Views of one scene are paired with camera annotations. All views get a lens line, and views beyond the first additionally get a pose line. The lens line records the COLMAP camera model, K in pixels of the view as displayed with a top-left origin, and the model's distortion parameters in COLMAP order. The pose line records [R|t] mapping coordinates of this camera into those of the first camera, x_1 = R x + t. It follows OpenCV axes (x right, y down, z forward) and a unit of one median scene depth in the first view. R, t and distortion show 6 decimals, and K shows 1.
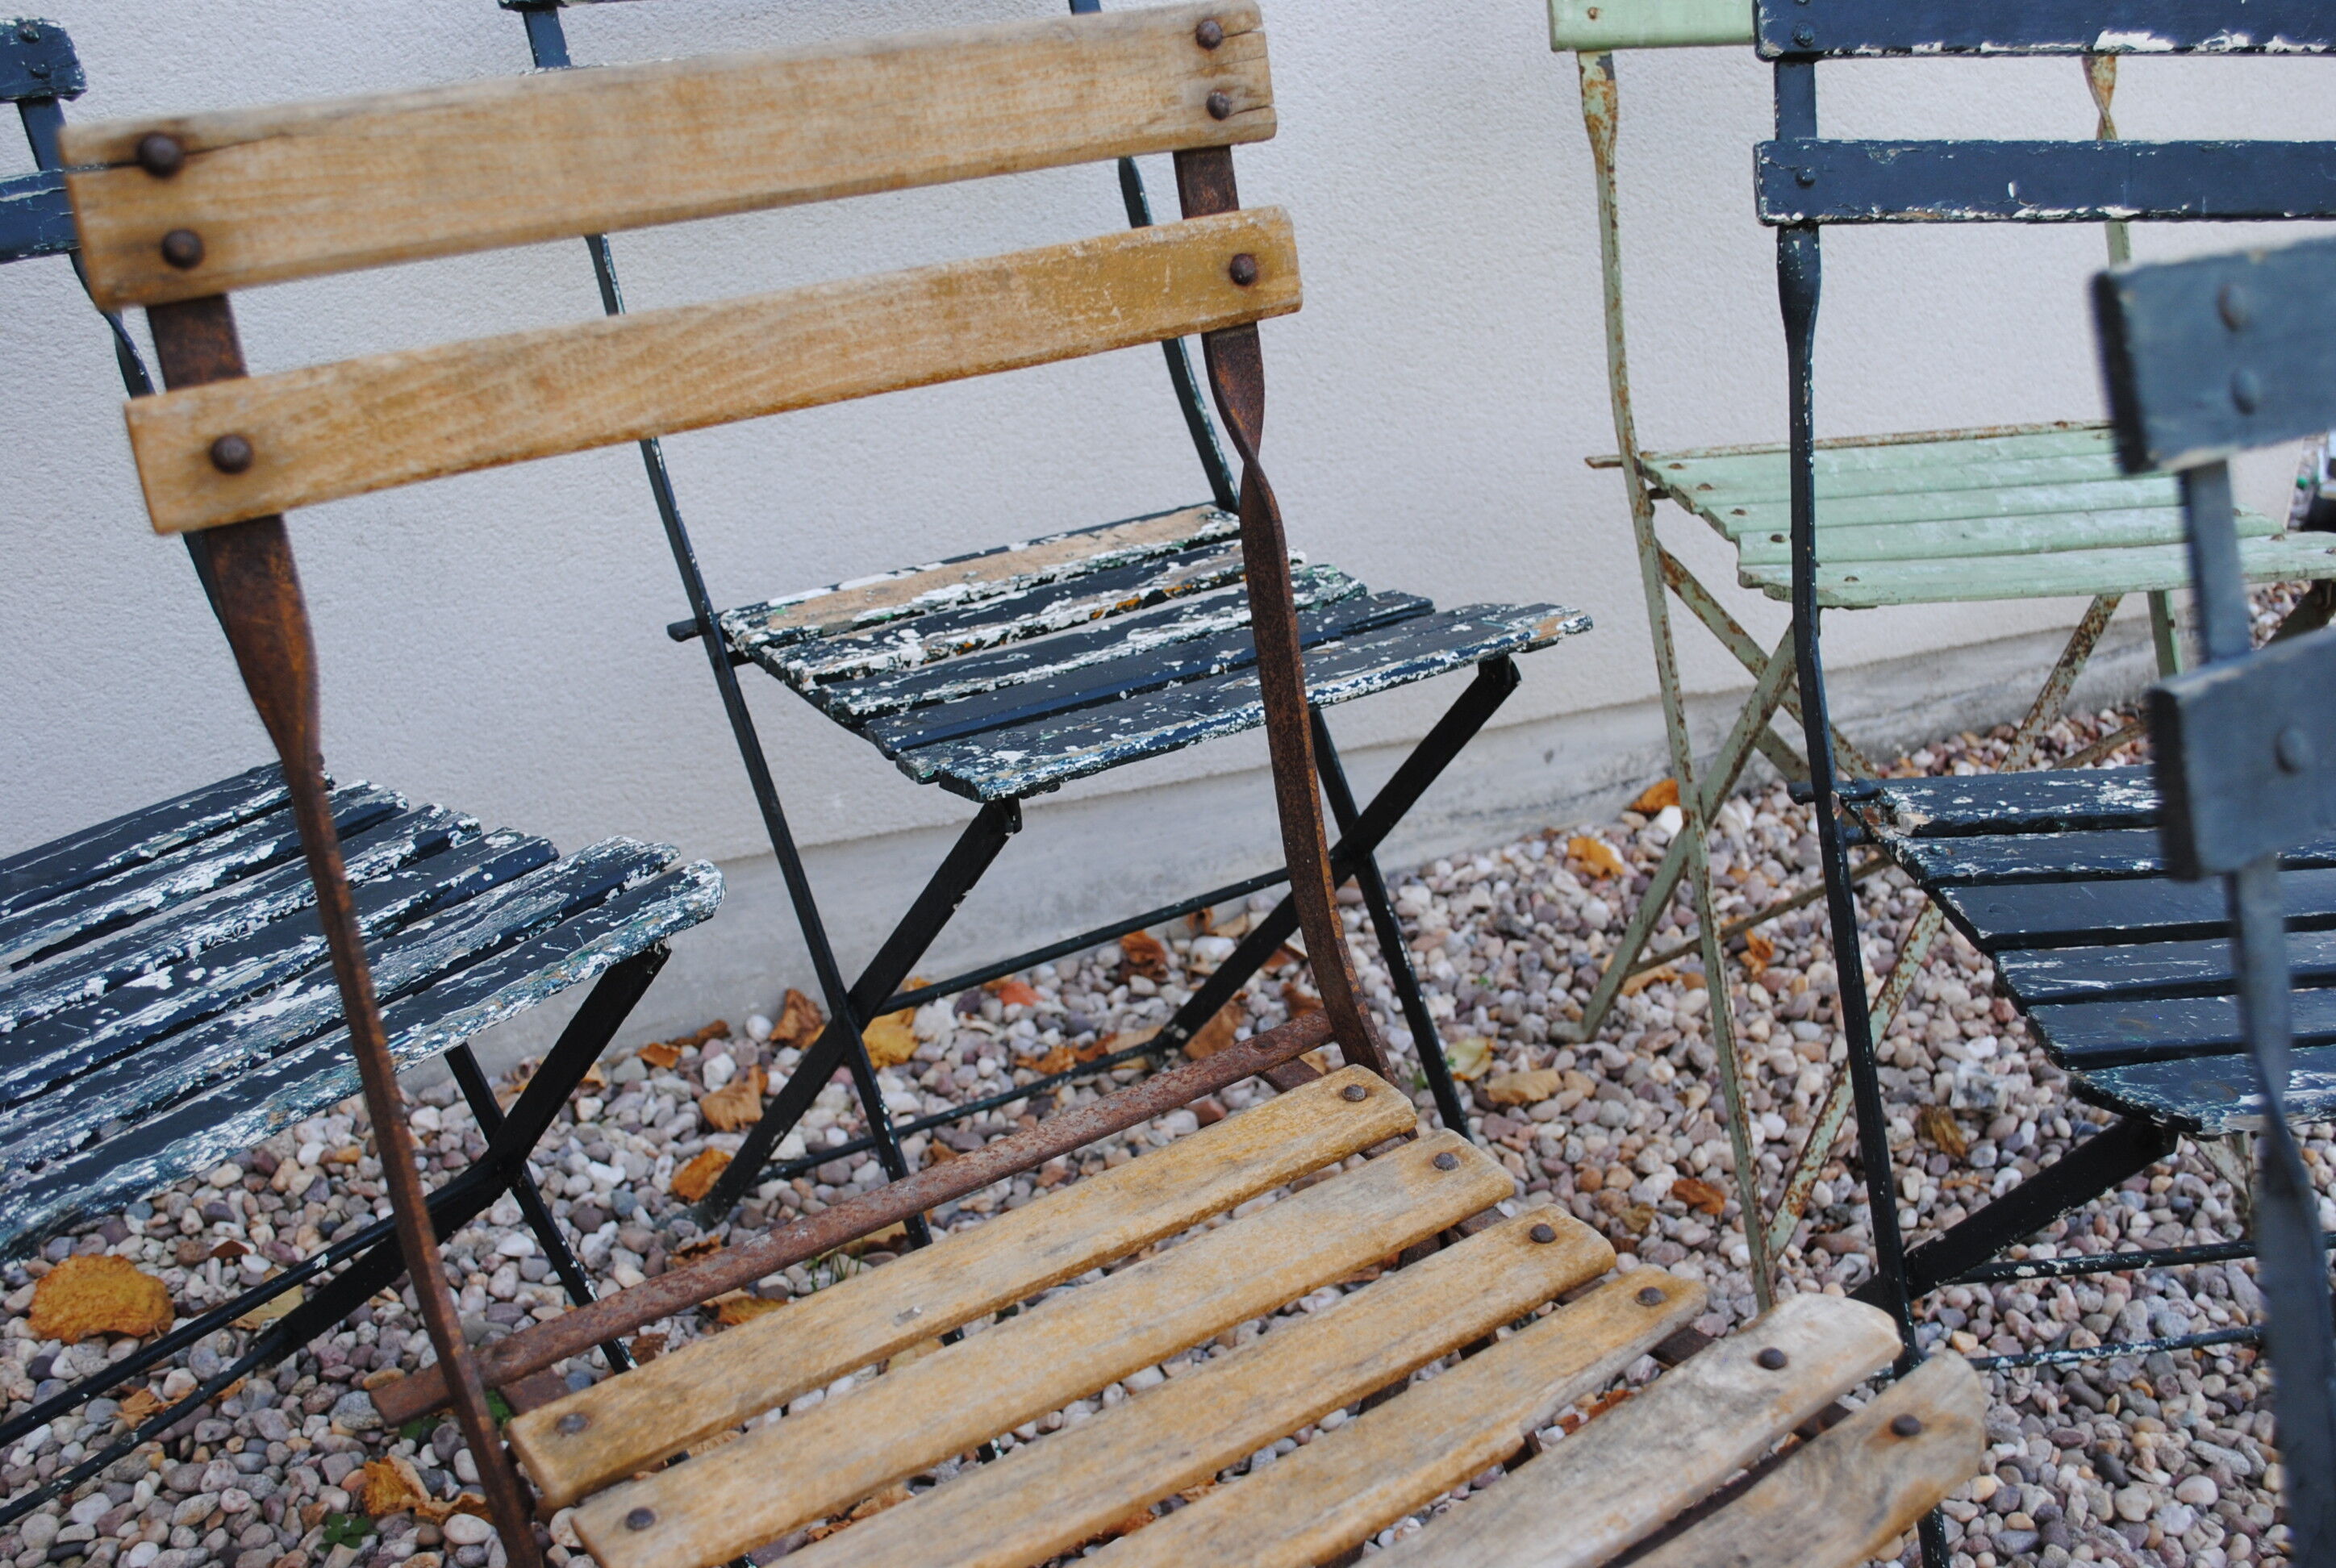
lens RADIAL K [[2414.6, 0, 1194.5], [0, 2414.6, 764.9], [0, 0, 1]] dist [-0.058126, 0.000000]
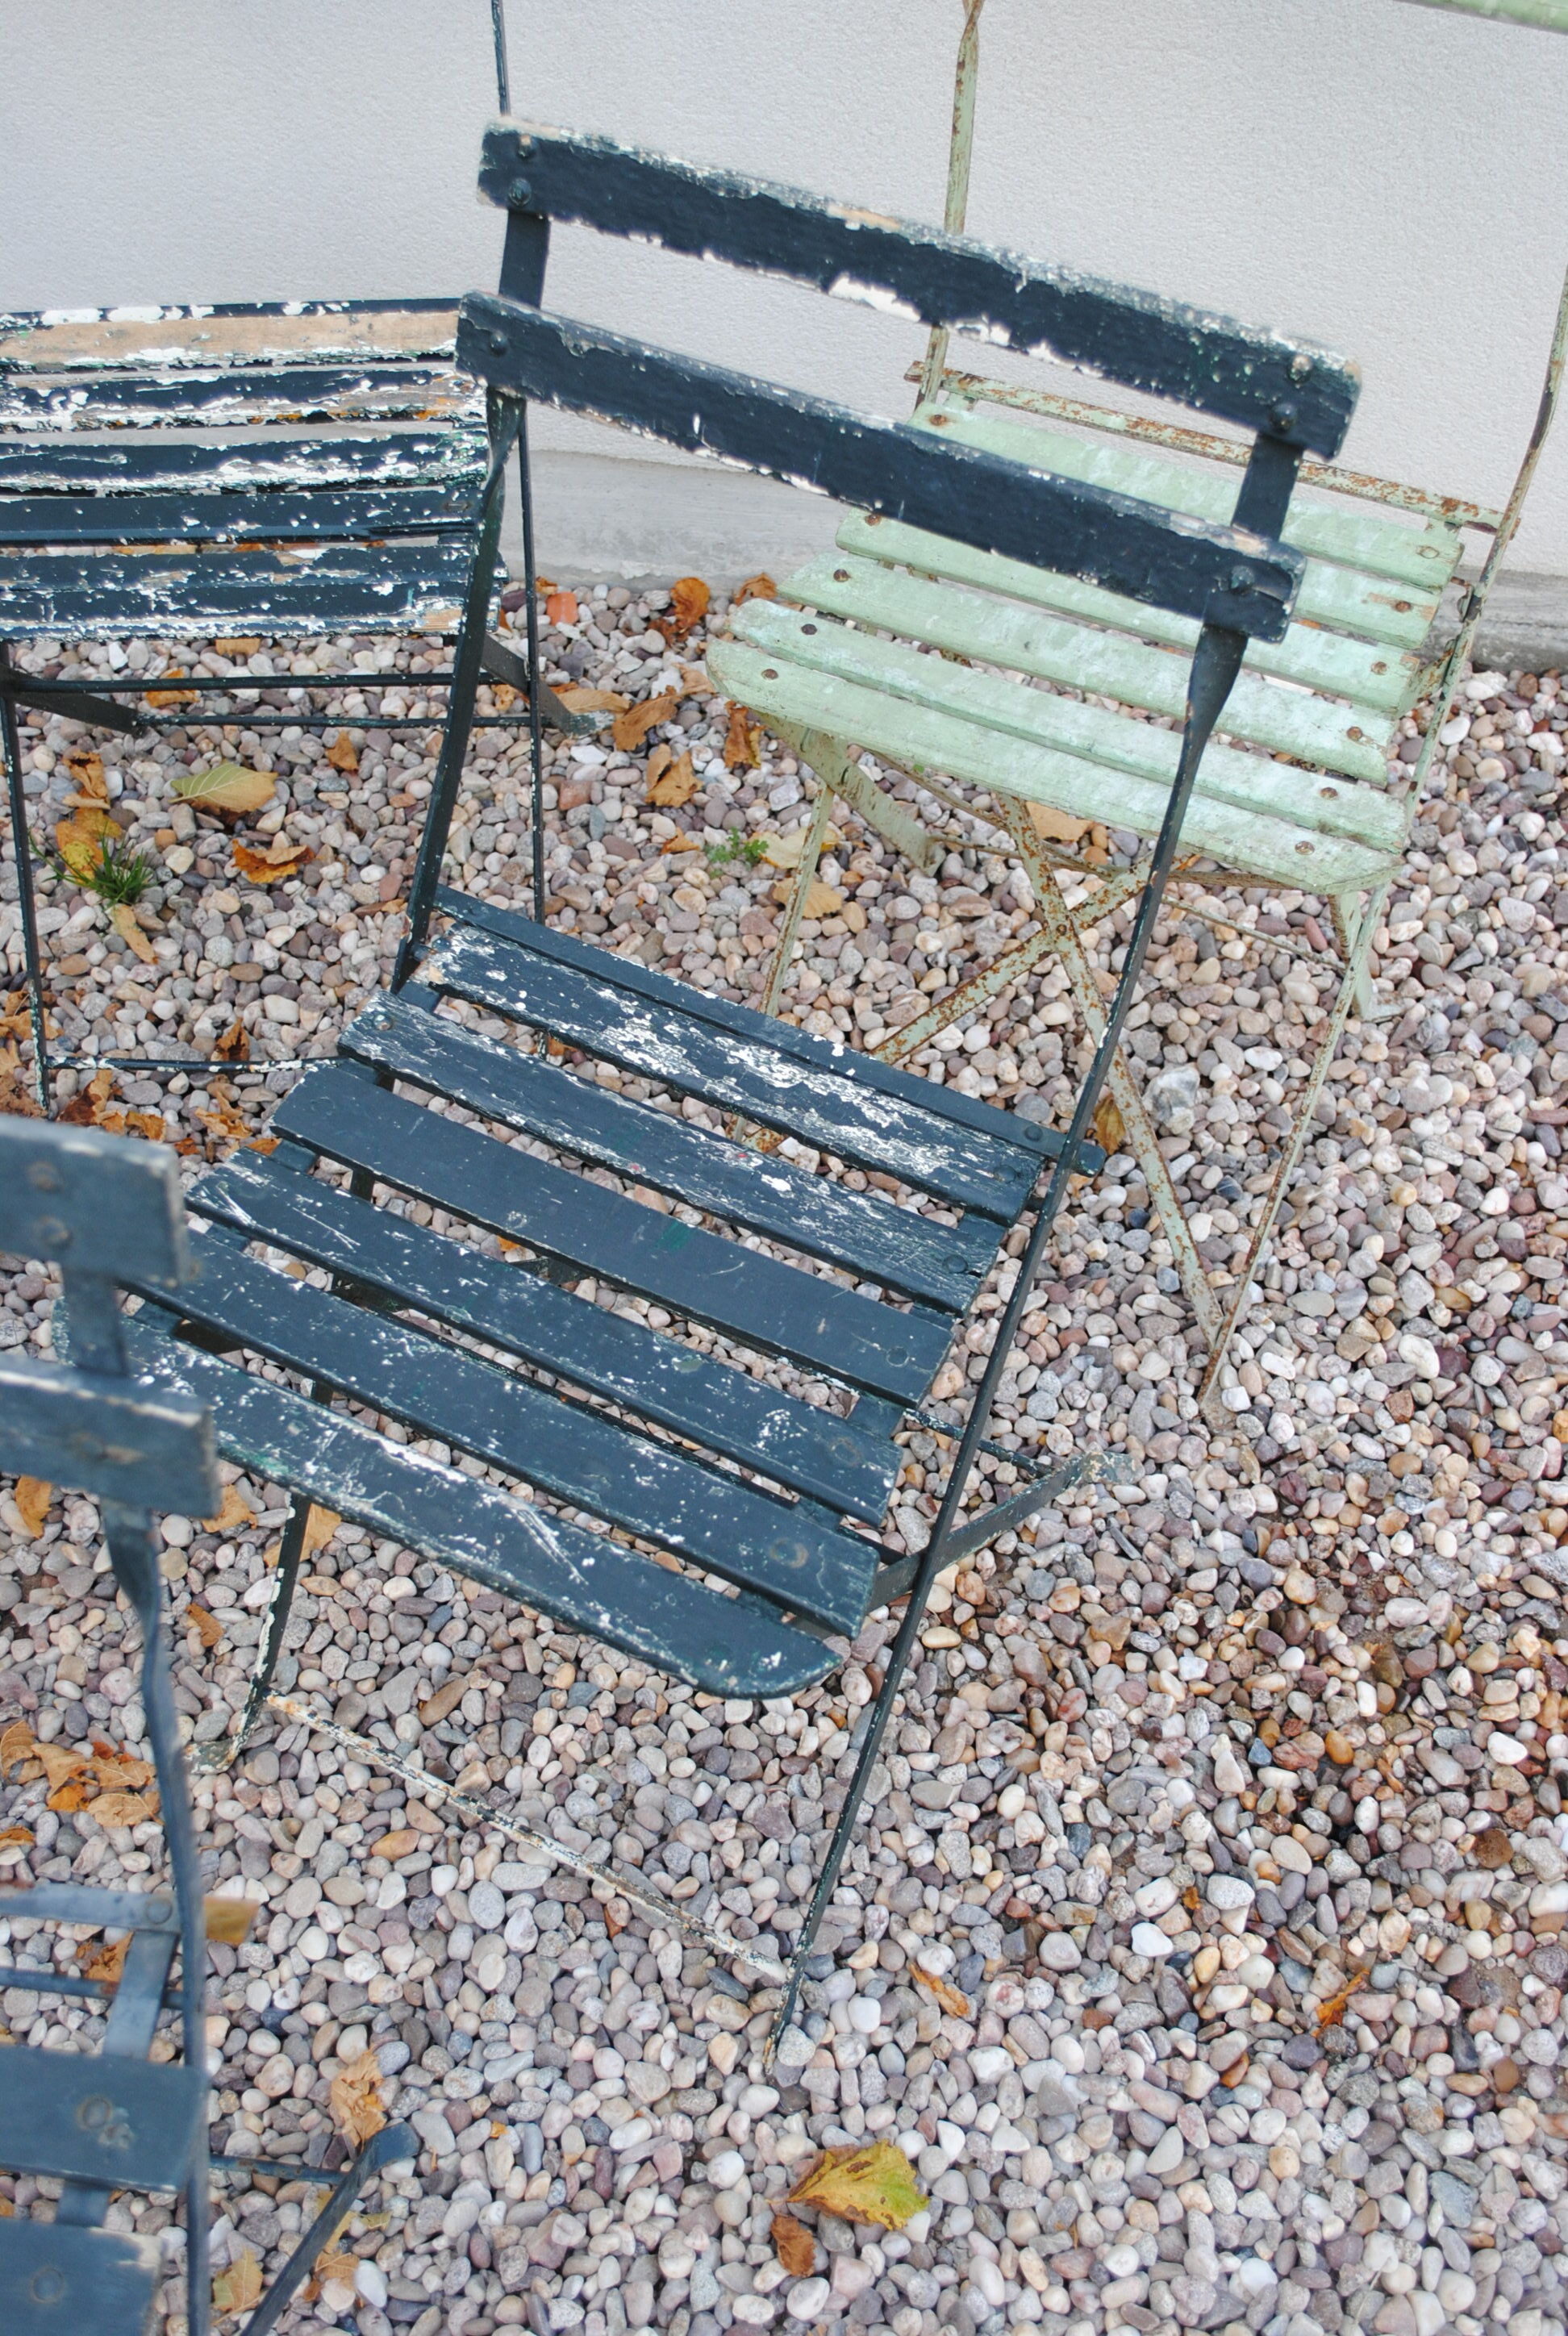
lens RADIAL K [[2414.6, 0, 755.2], [0, 2414.6, 1154.3], [0, 0, 1]] dist [-0.058126, 0.000000]
pose [[0.803701, 0.469079, -0.366100, 0.705386], [-0.215400, 0.802885, 0.555858, -0.454062], [0.554678, -0.367886, 0.746319, 0.195742]]
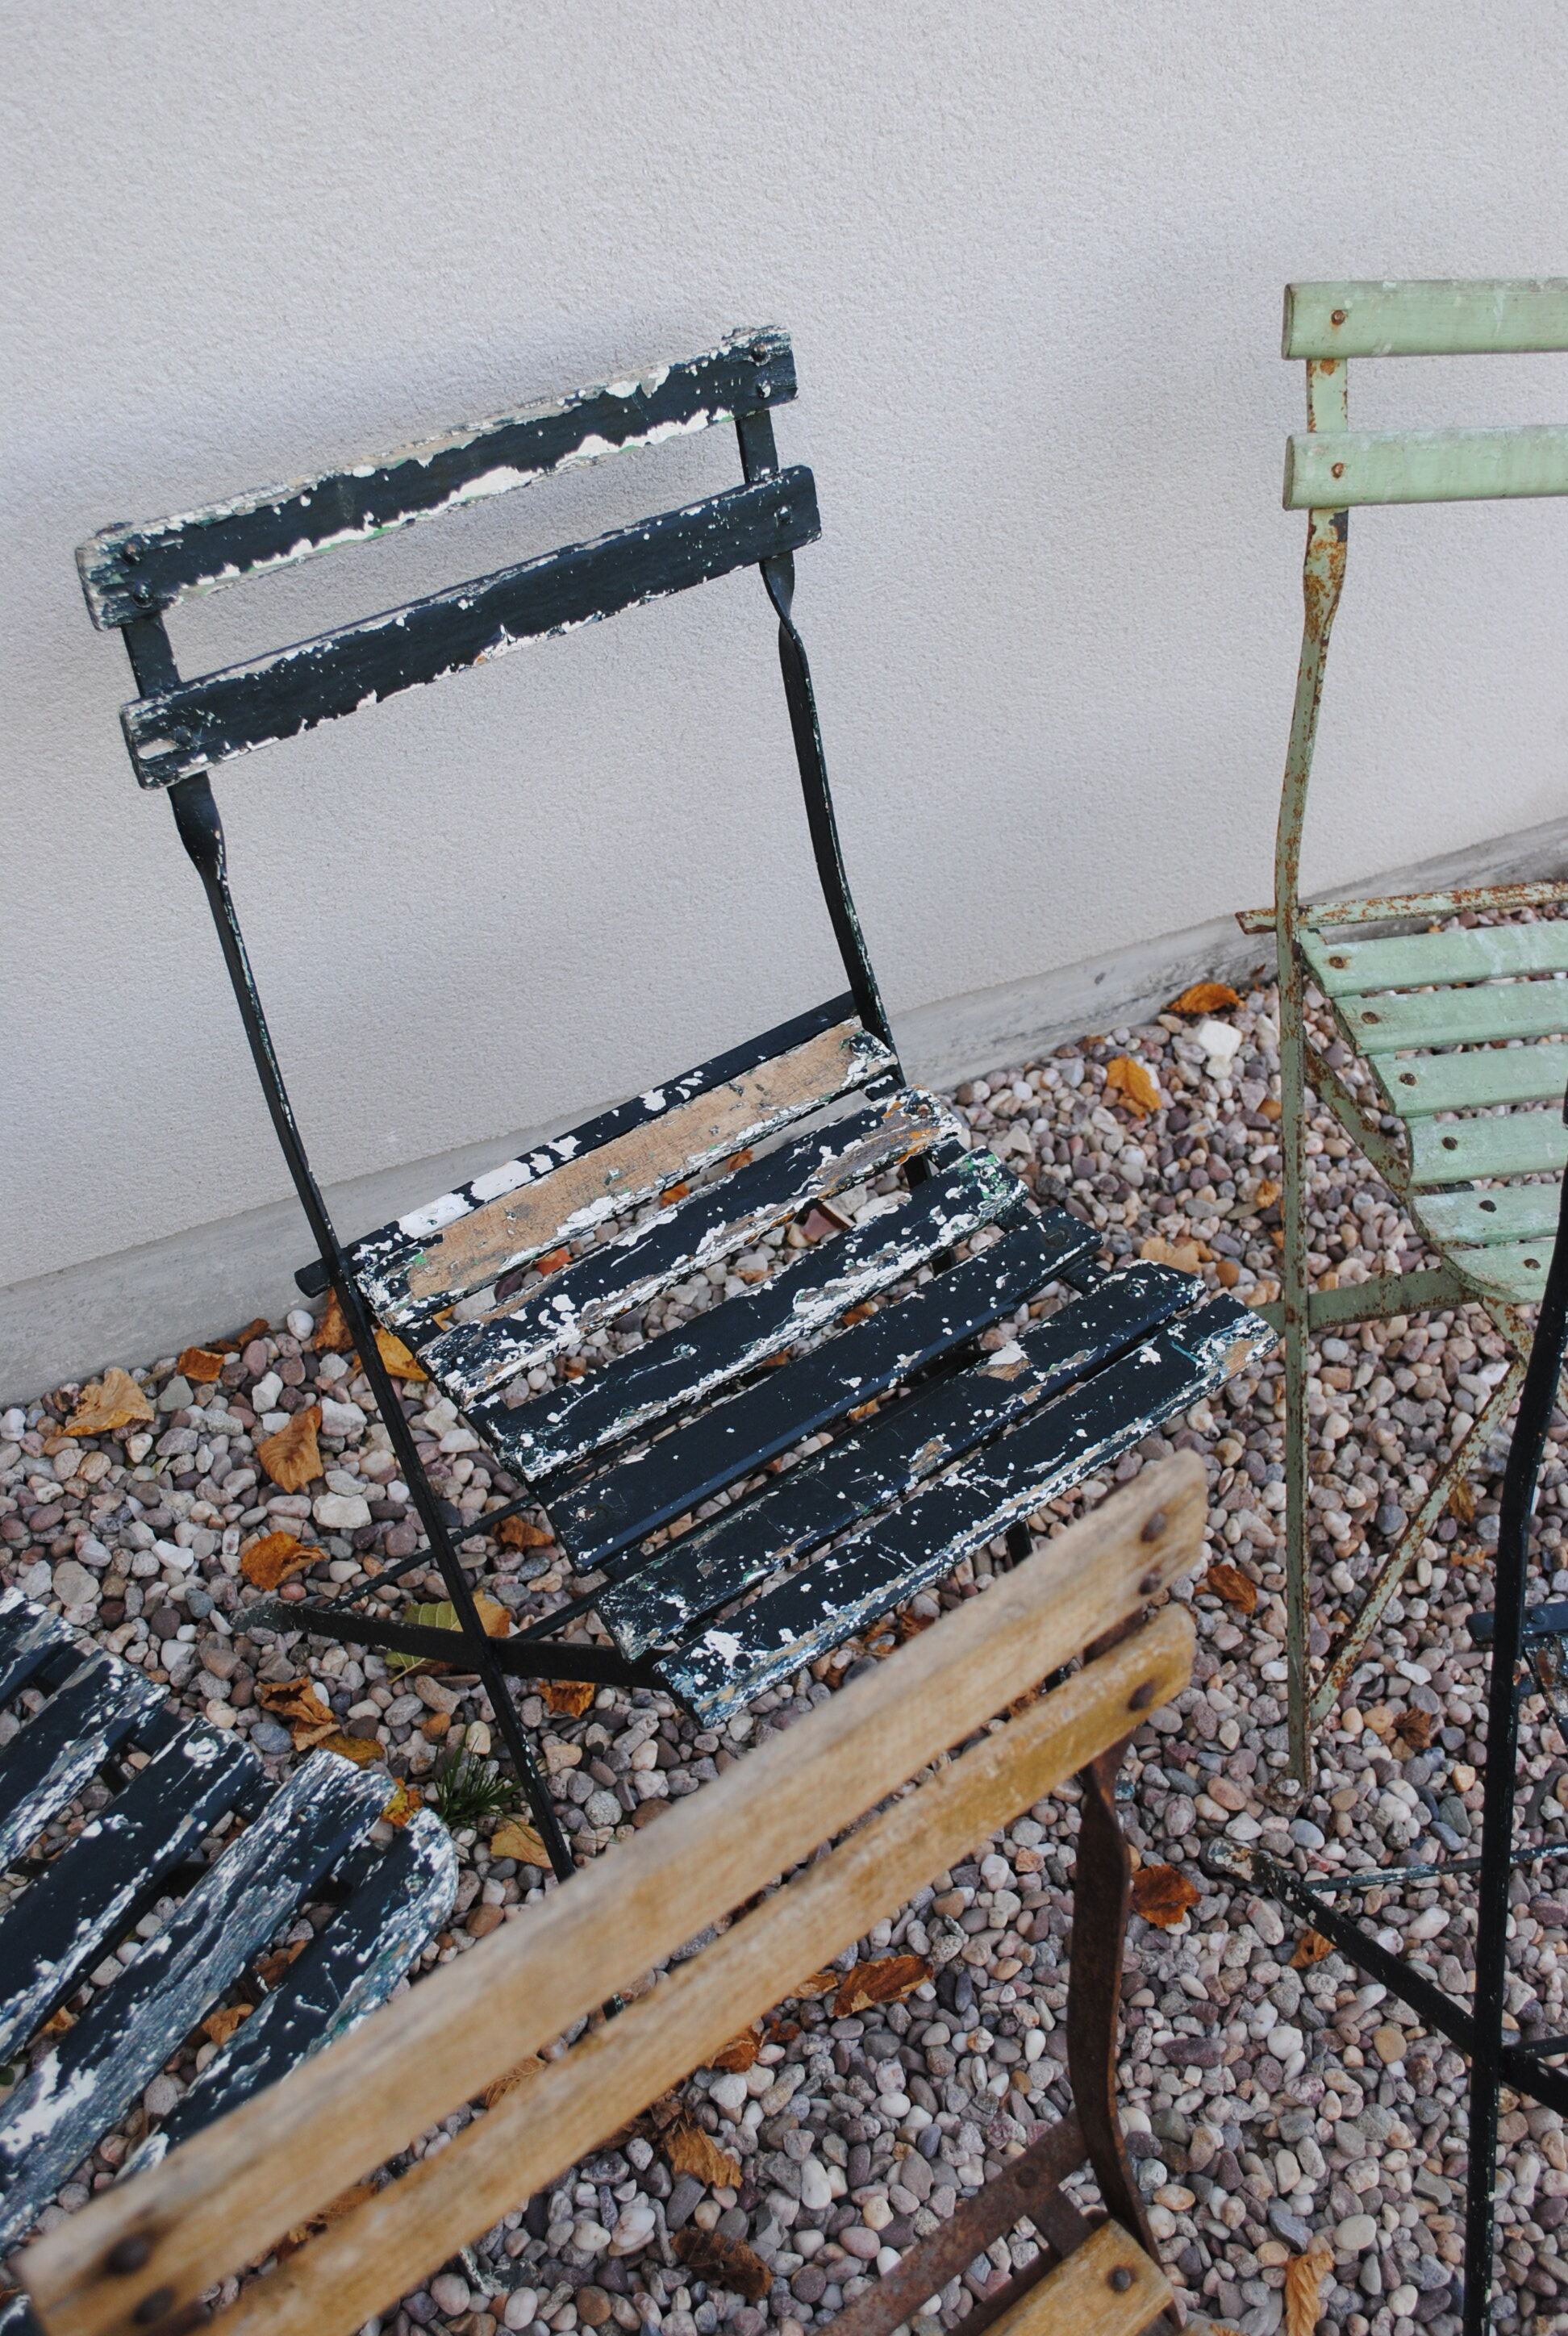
lens RADIAL K [[2414.6, 0, 770.2], [0, 2414.6, 1149.8], [0, 0, 1]] dist [-0.058126, 0.000000]
pose [[0.991735, 0.030727, 0.124573, -0.153341], [-0.078517, 0.913220, 0.399831, -0.476924], [-0.101477, -0.406308, 0.908084, 0.163899]]
